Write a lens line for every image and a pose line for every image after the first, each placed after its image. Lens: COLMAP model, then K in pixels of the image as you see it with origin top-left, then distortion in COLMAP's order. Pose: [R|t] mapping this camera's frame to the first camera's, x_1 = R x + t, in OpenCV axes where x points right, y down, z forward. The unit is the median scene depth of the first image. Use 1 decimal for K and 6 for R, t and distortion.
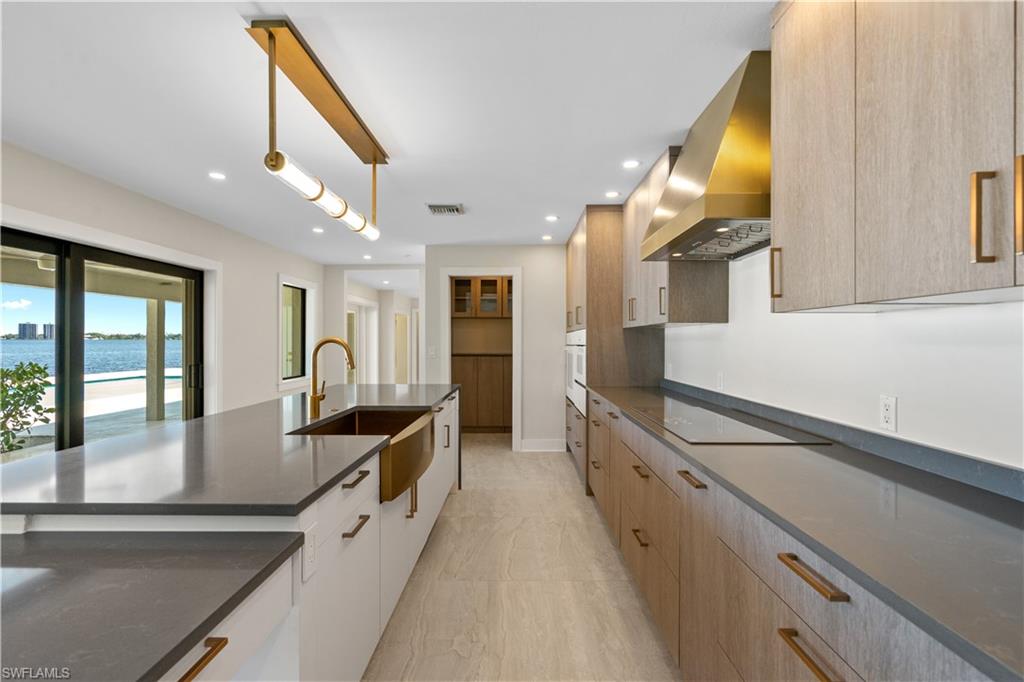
lens RADIAL K [[469.5, 0, 514.0], [0, 469.5, 339.2], [0, 0, 1]] dist [-0.001509, 0.000144]
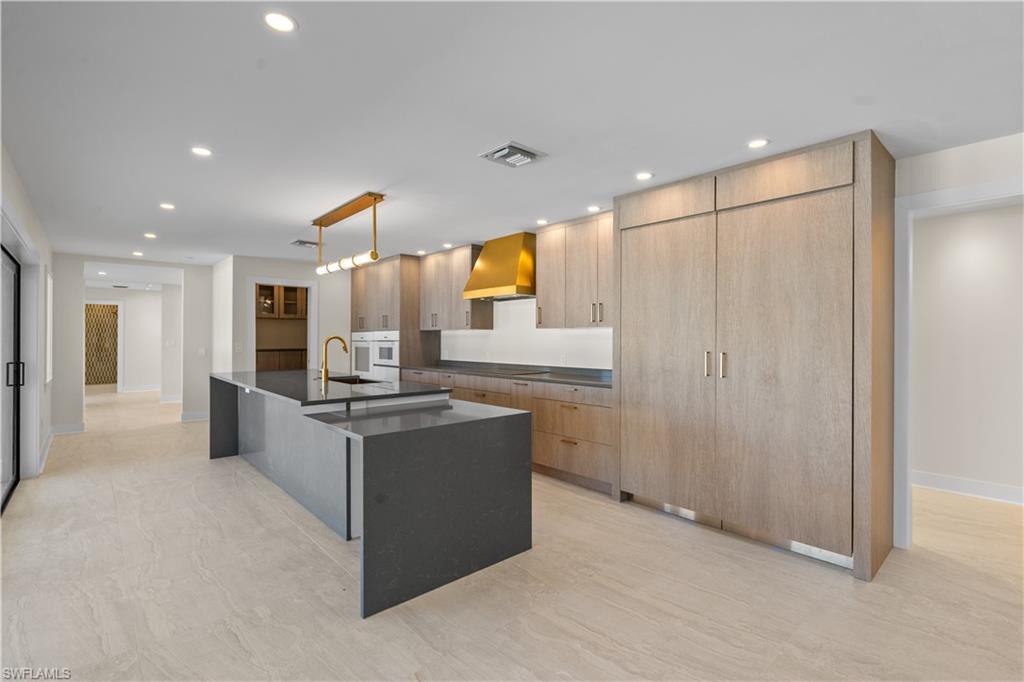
lens RADIAL K [[469.5, 0, 515.1], [0, 469.5, 340.5], [0, 0, 1]] dist [-0.001509, 0.000144]
pose [[0.734153, -0.002475, 0.678980, -0.653635], [-0.002246, 0.999979, 0.006074, 0.001596], [-0.678980, -0.005984, 0.734132, -0.457597]]
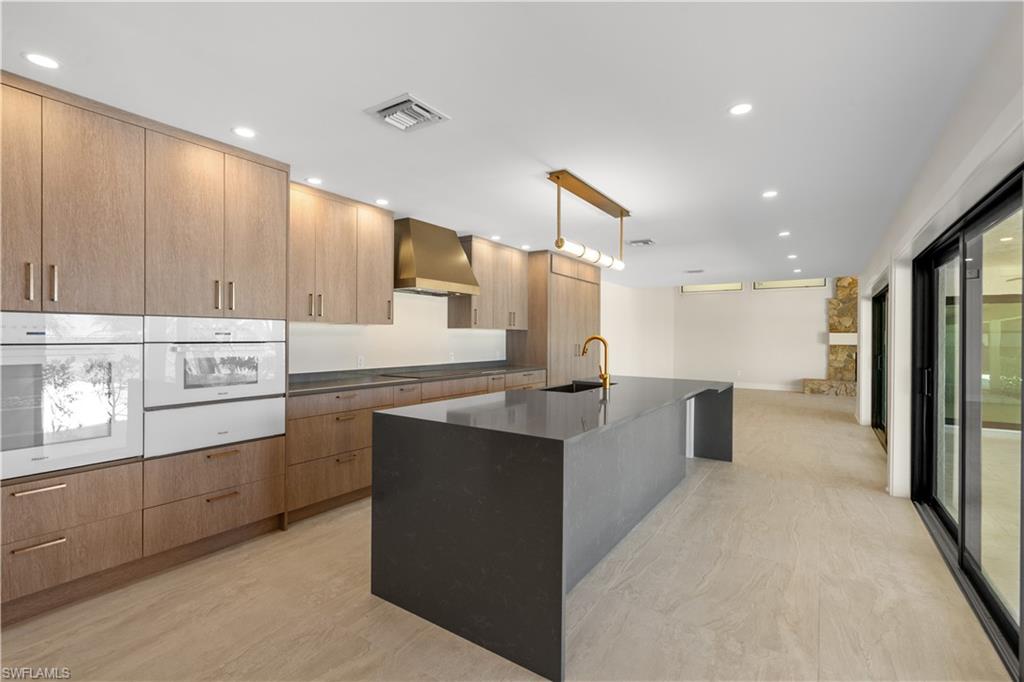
lens RADIAL K [[469.5, 0, 518.1], [0, 469.5, 337.7], [0, 0, 1]] dist [-0.001509, 0.000144]
pose [[-0.844073, -0.004572, 0.536209, -0.599295], [-0.005901, 0.999982, -0.000762, 0.003863], [-0.536196, -0.003807, -0.844085, 1.475683]]
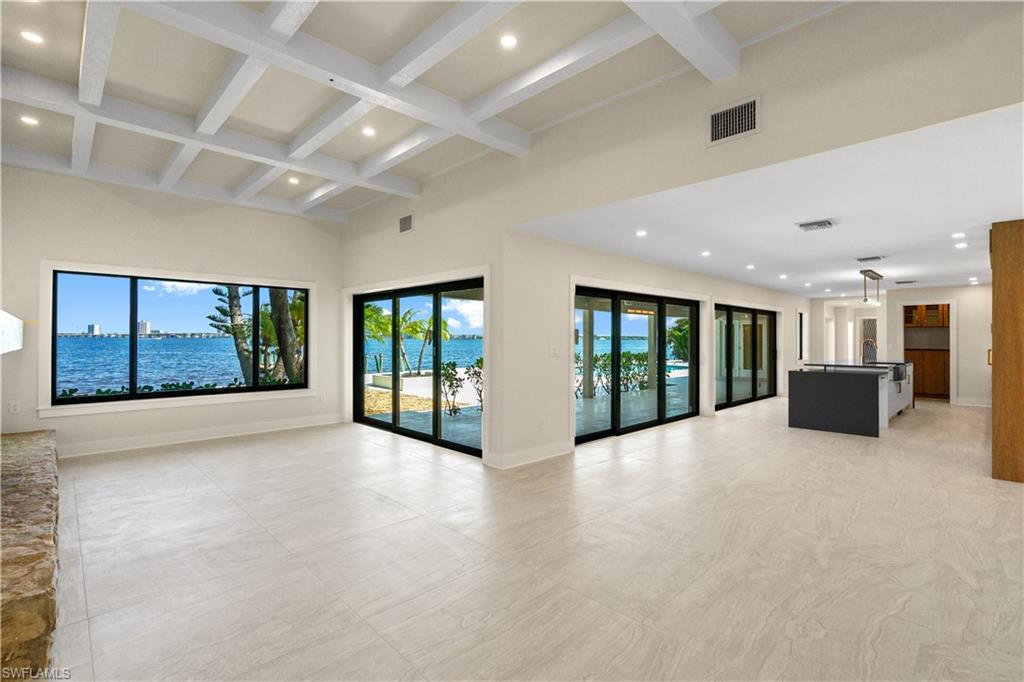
lens RADIAL K [[469.5, 0, 504.5], [0, 469.5, 337.9], [0, 0, 1]] dist [-0.001509, 0.000144]
pose [[0.698940, -0.000695, -0.715180, 0.123113], [-0.002299, 0.999992, -0.003219, 0.002220], [0.715176, 0.003894, 0.698933, -1.986227]]
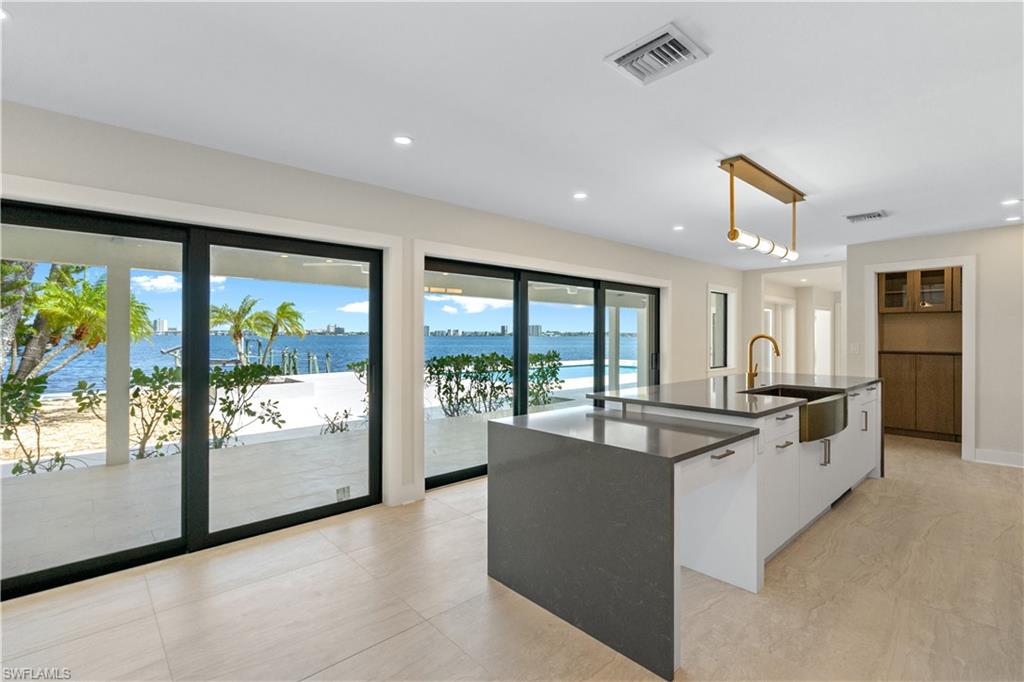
lens RADIAL K [[469.5, 0, 515.7], [0, 469.5, 337.8], [0, 0, 1]] dist [-0.001509, 0.000144]
pose [[0.684688, 0.002459, -0.728832, 0.094752], [0.000155, 0.999994, 0.003520, 0.001044], [0.728836, -0.002523, 0.684684, -0.350229]]
